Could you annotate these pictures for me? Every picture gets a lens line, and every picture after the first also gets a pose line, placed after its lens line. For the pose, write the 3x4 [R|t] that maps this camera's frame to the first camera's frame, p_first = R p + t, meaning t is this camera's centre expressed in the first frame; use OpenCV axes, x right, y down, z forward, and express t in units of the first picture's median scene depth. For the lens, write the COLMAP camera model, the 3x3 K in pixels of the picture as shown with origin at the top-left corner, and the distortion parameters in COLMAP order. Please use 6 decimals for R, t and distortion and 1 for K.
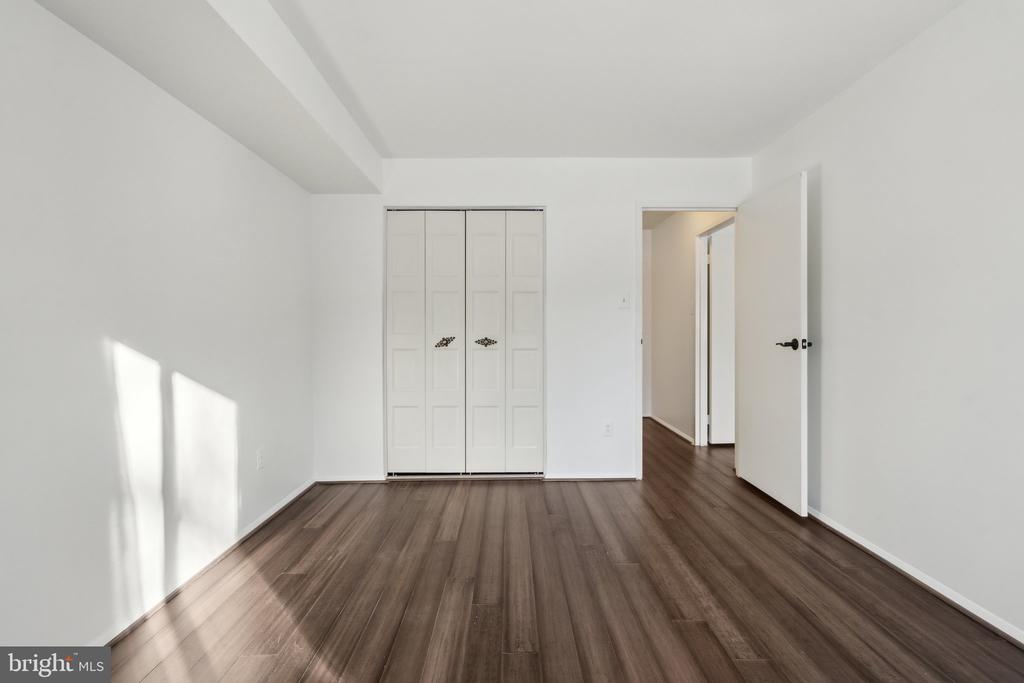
lens RADIAL K [[455.4, 0, 507.9], [0, 455.4, 336.7], [0, 0, 1]] dist [-0.001690, 0.000953]
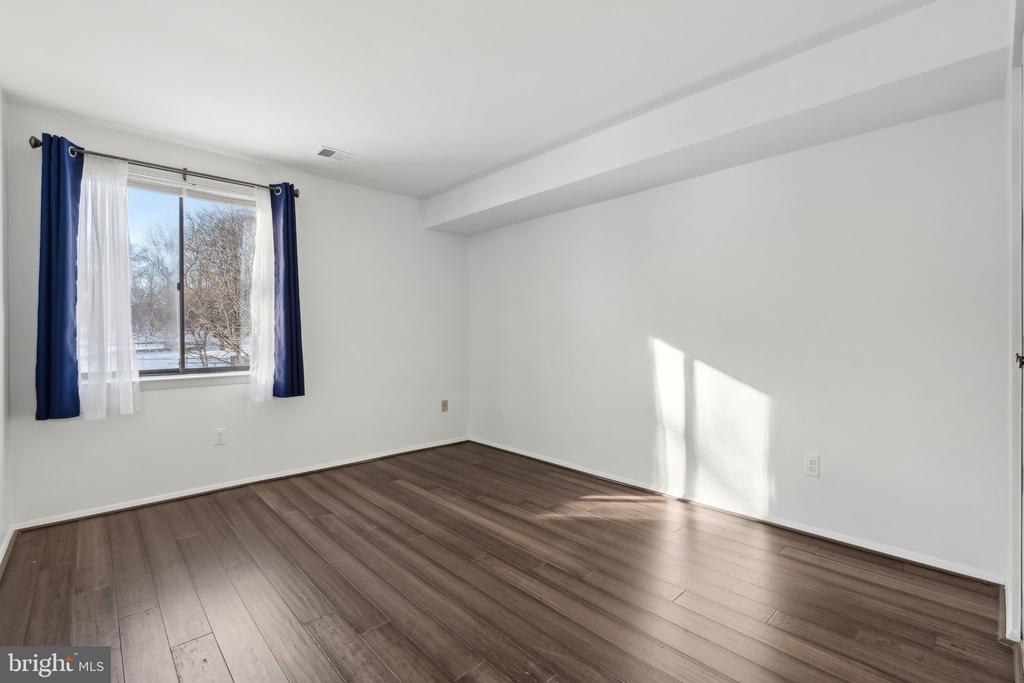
lens RADIAL K [[455.4, 0, 508.8], [0, 455.4, 340.6], [0, 0, 1]] dist [-0.001690, 0.000953]
pose [[-0.737187, 0.012560, -0.675572, 0.795197], [0.004464, 0.999896, 0.013719, -0.007419], [0.675674, 0.007097, -0.737166, 1.815161]]
